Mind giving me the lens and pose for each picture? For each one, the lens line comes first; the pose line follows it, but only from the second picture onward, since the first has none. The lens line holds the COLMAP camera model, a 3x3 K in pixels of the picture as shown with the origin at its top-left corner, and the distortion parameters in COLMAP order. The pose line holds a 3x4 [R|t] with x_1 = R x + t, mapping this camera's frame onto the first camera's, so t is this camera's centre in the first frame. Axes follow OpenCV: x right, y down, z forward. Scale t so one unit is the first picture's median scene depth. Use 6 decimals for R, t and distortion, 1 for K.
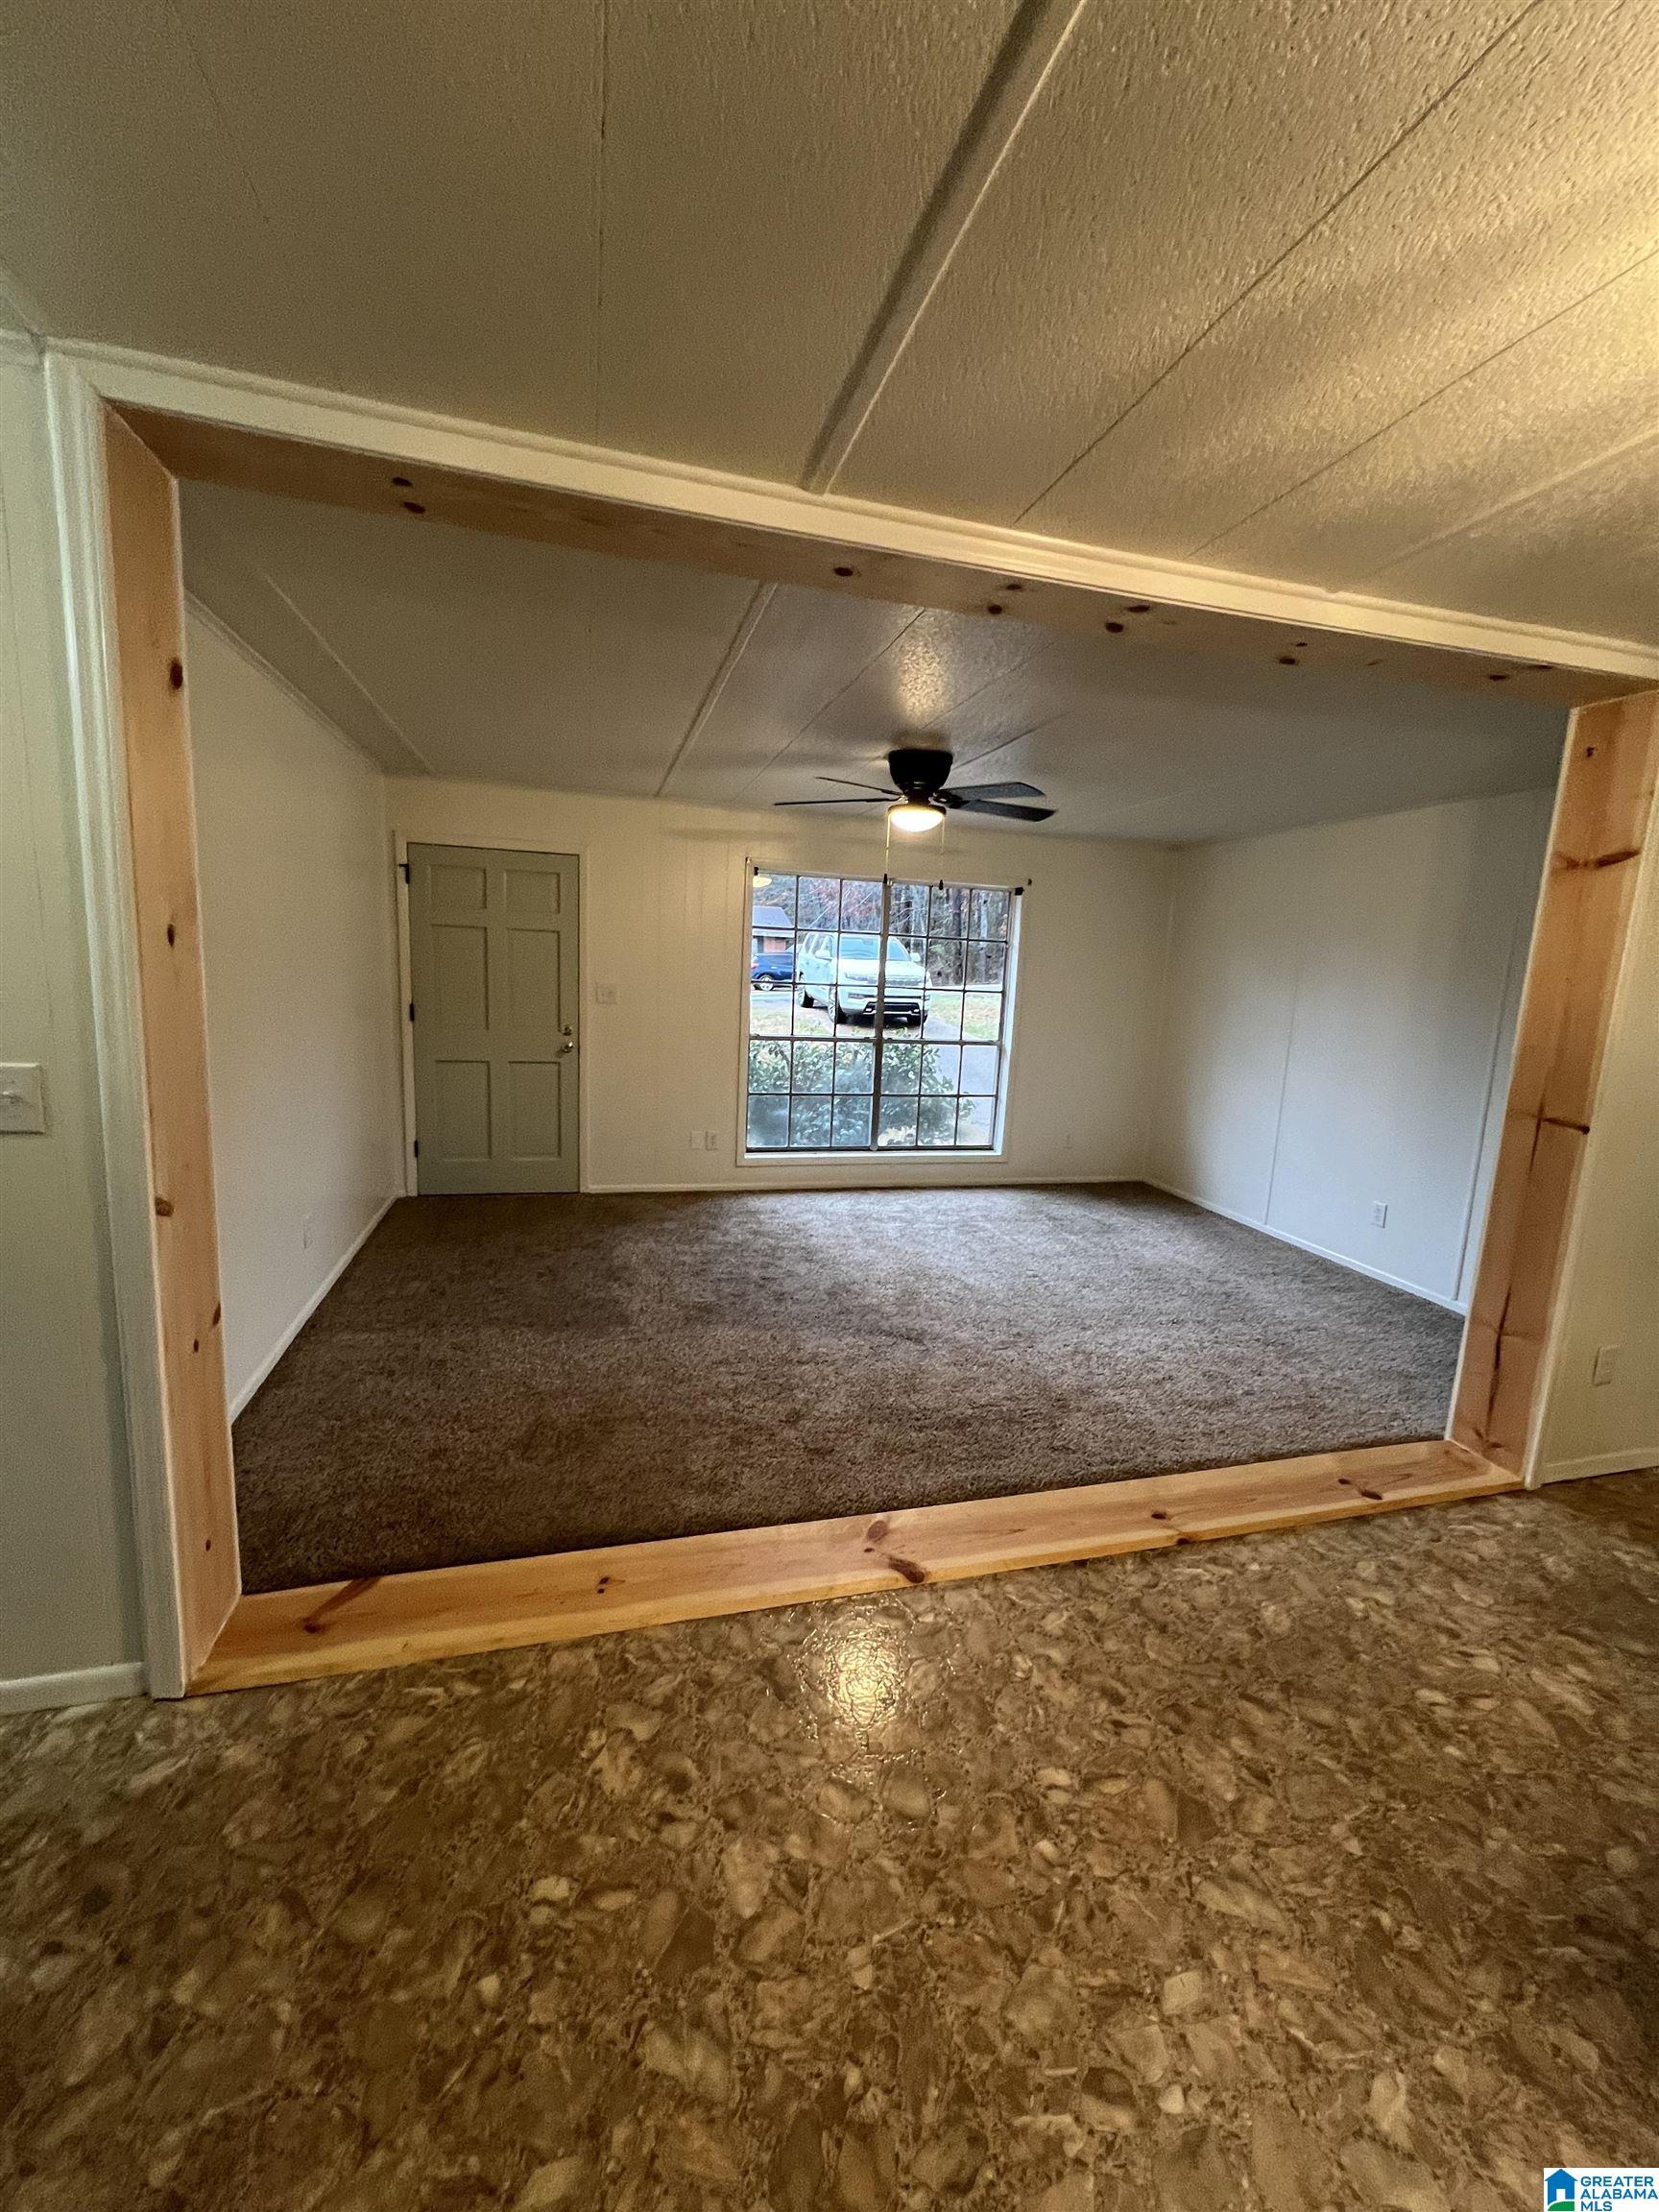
lens RADIAL K [[881.8, 0, 829.2], [0, 881.8, 1102.5], [0, 0, 1]] dist [0.002970, -0.000576]
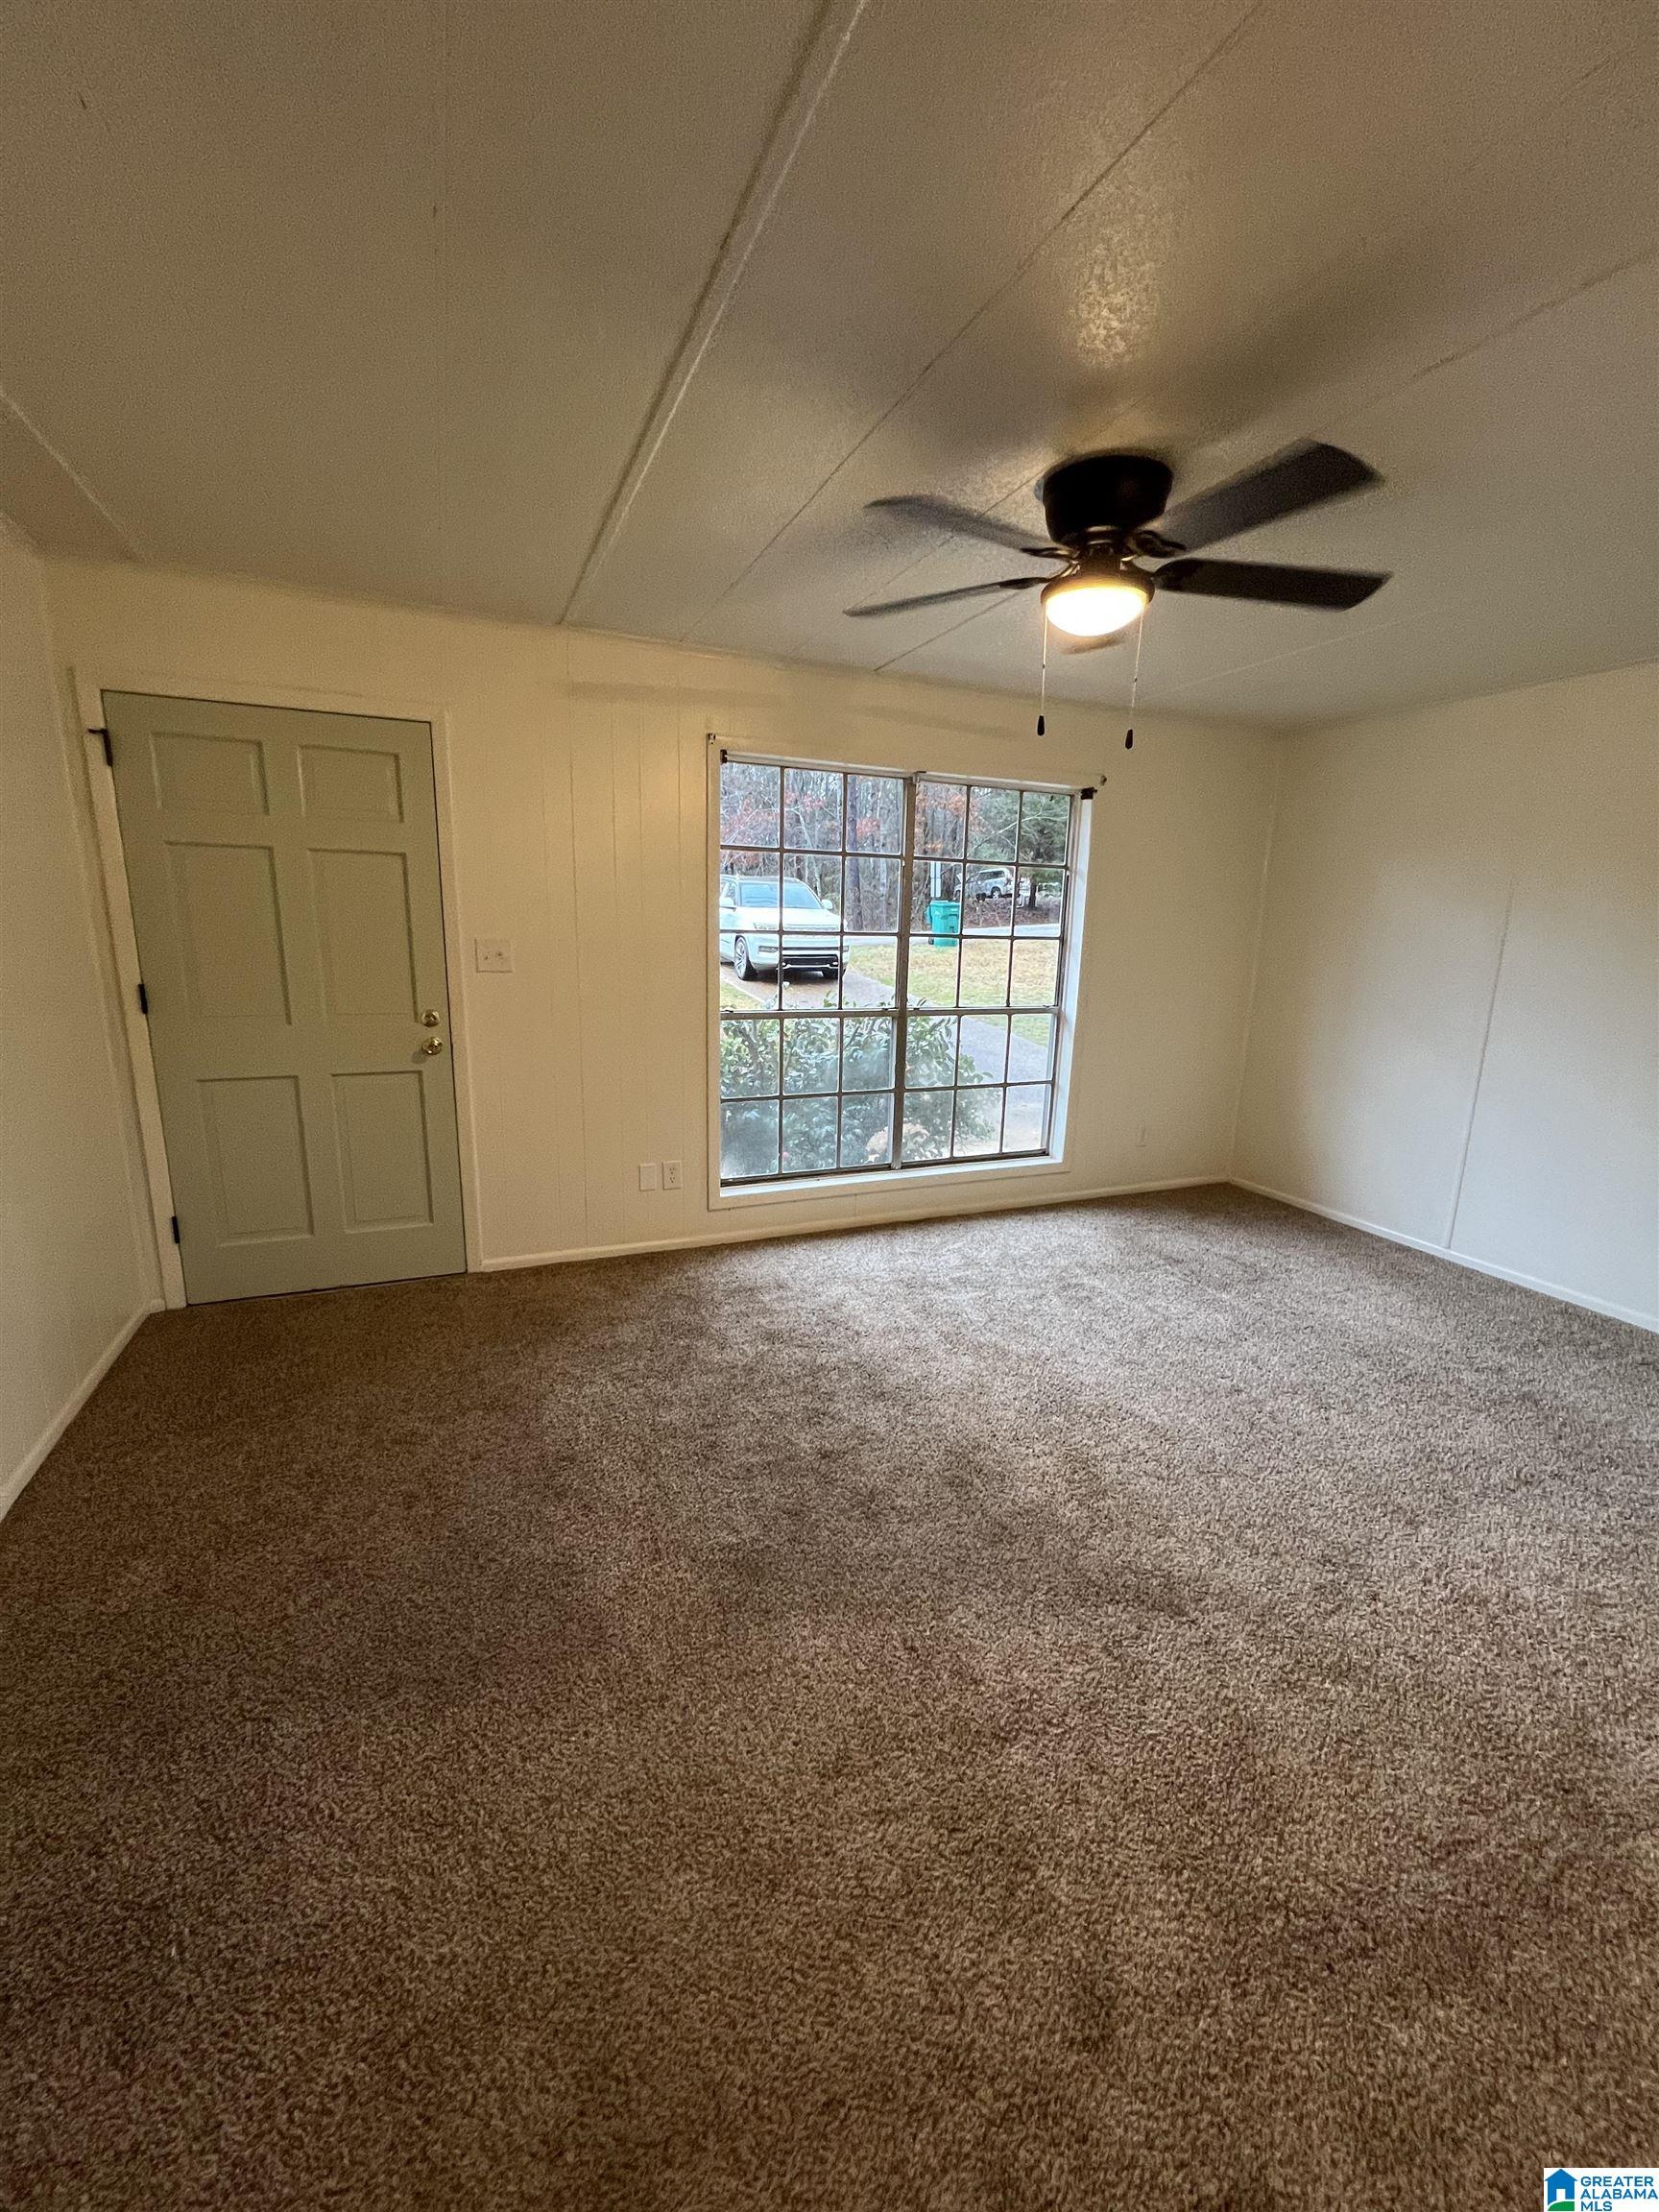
lens RADIAL K [[881.8, 0, 824.6], [0, 881.8, 1103.5], [0, 0, 1]] dist [0.002970, -0.000576]
pose [[0.990776, -0.049344, 0.126203, -0.178772], [0.042460, 0.997490, 0.056665, -0.077368], [-0.128682, -0.050784, 0.990385, 0.598841]]
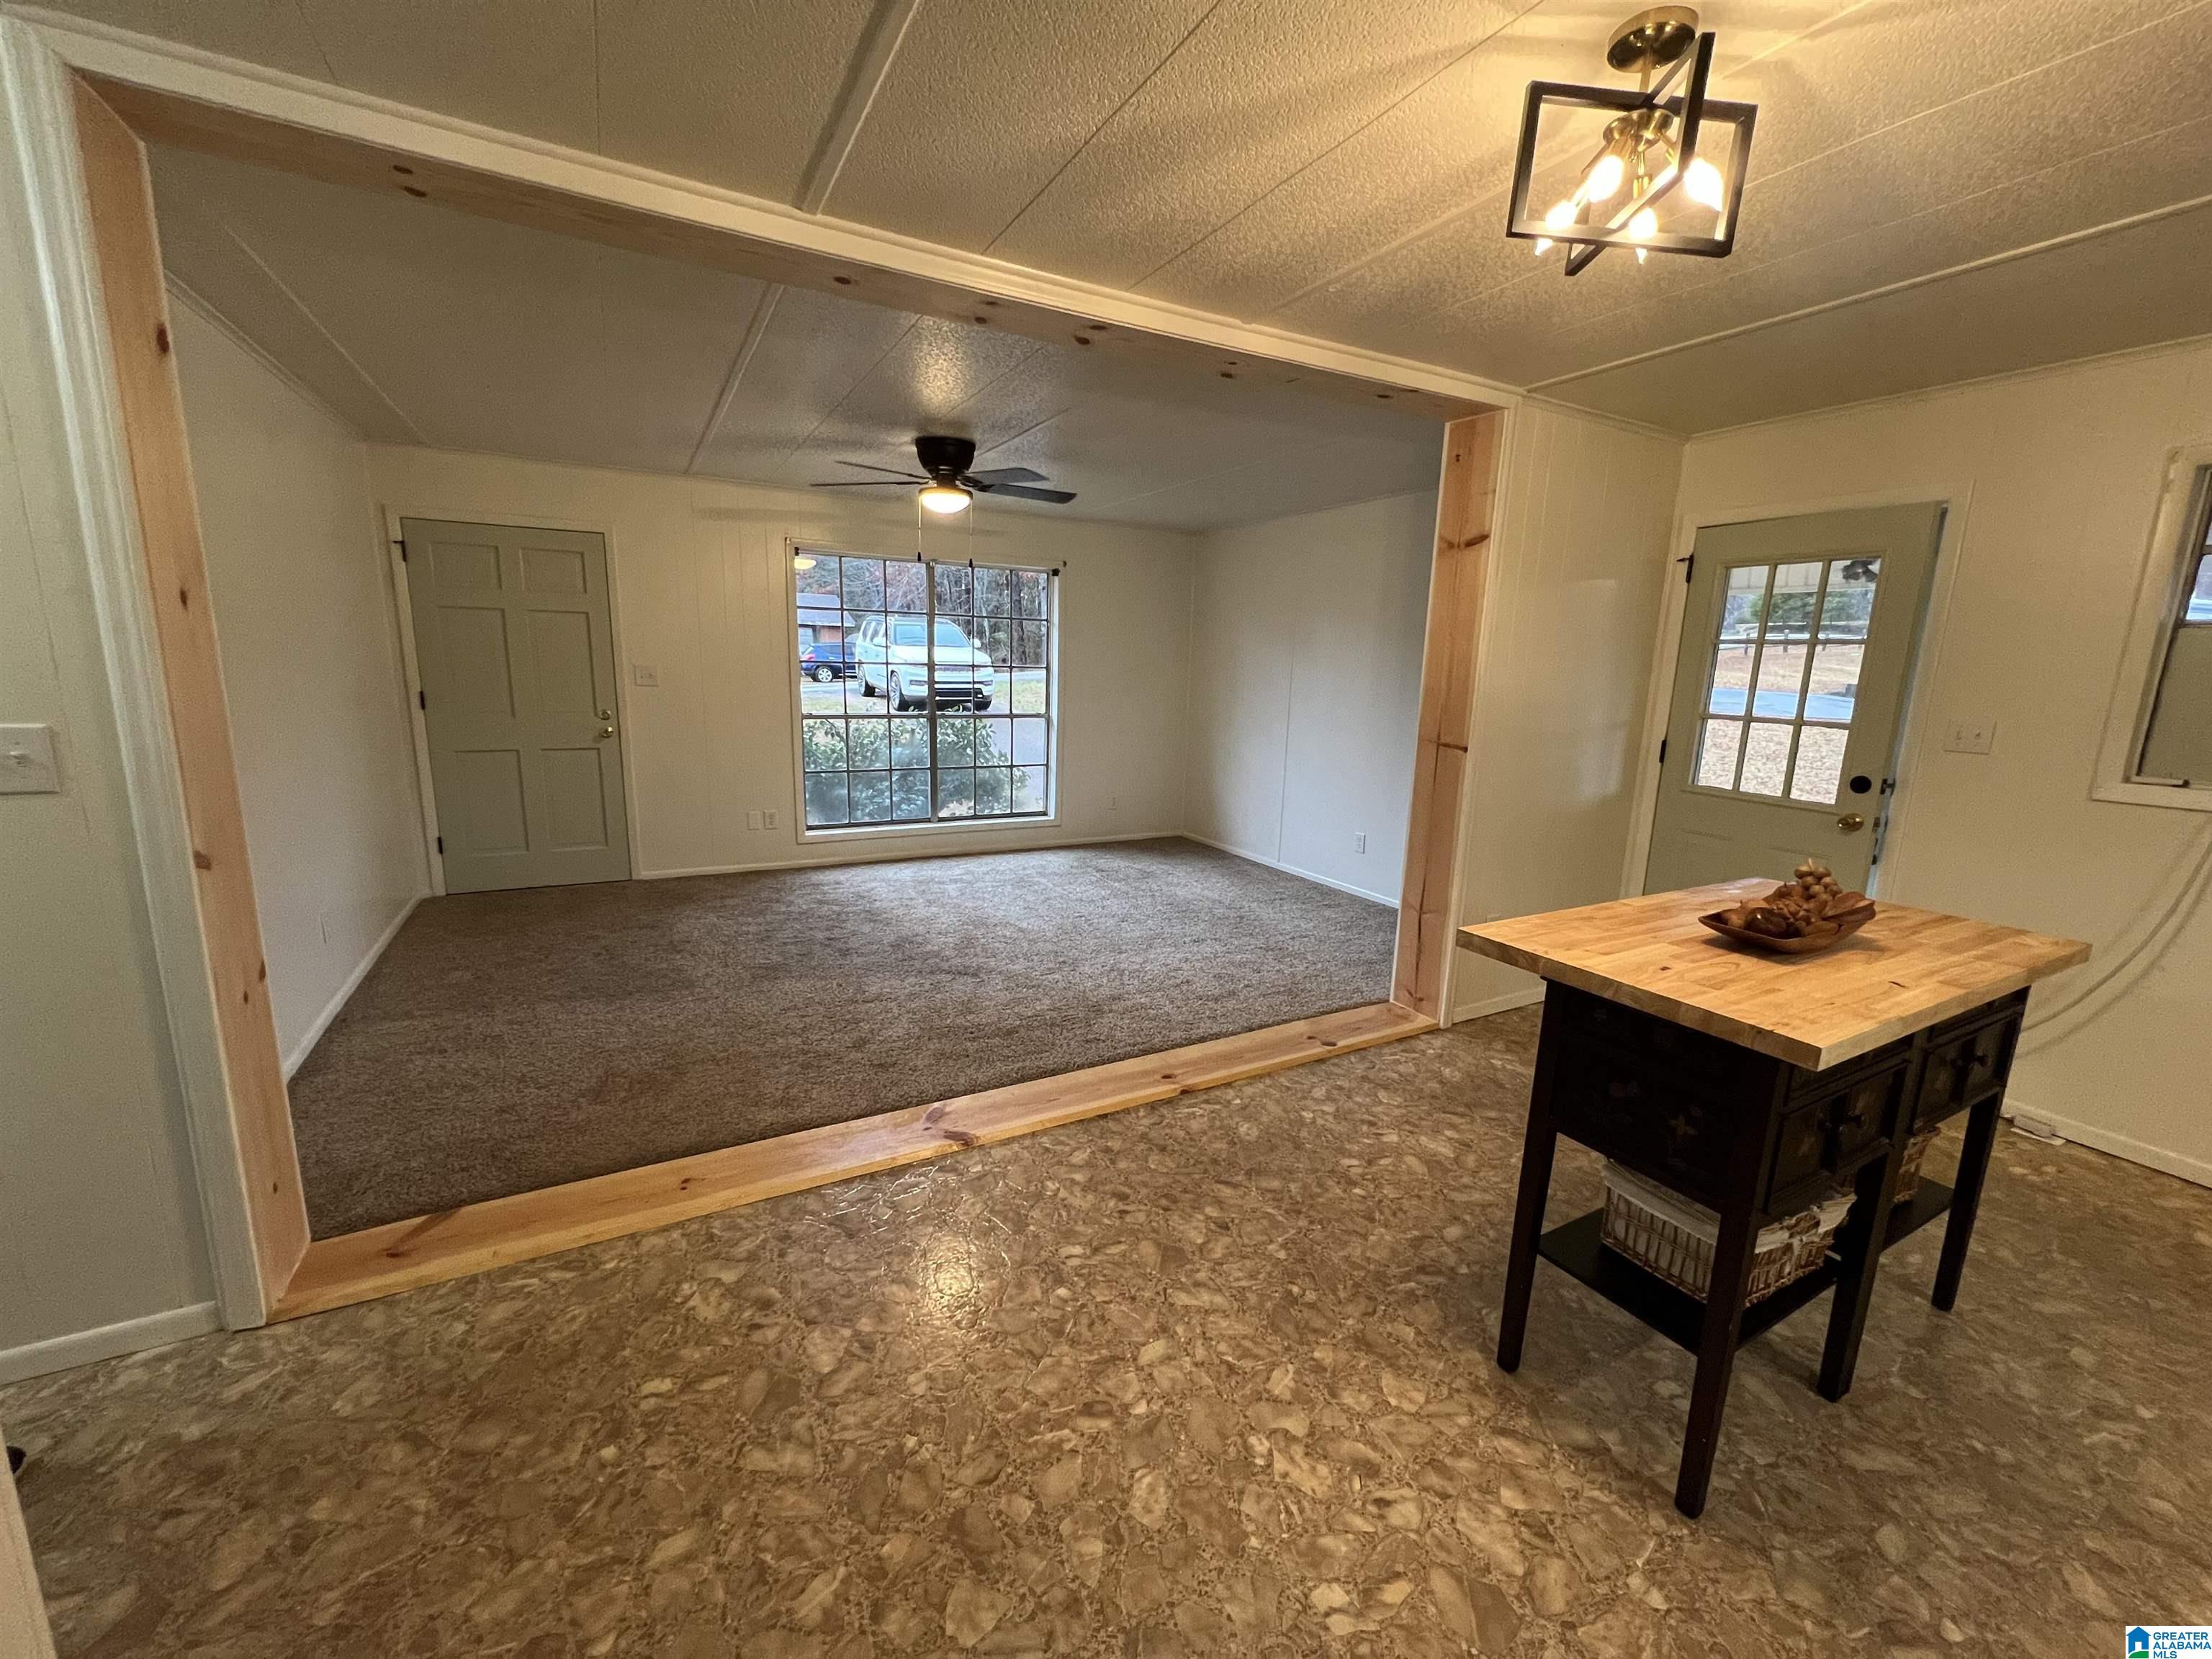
lens RADIAL K [[881.8, 0, 1105.6], [0, 881.8, 828.4], [0, 0, 1]] dist [0.002970, -0.000576]
pose [[0.973058, -0.063511, 0.221641, 0.030292], [0.054563, 0.997438, 0.046273, 0.048184], [-0.224012, -0.032933, 0.974030, -0.136999]]
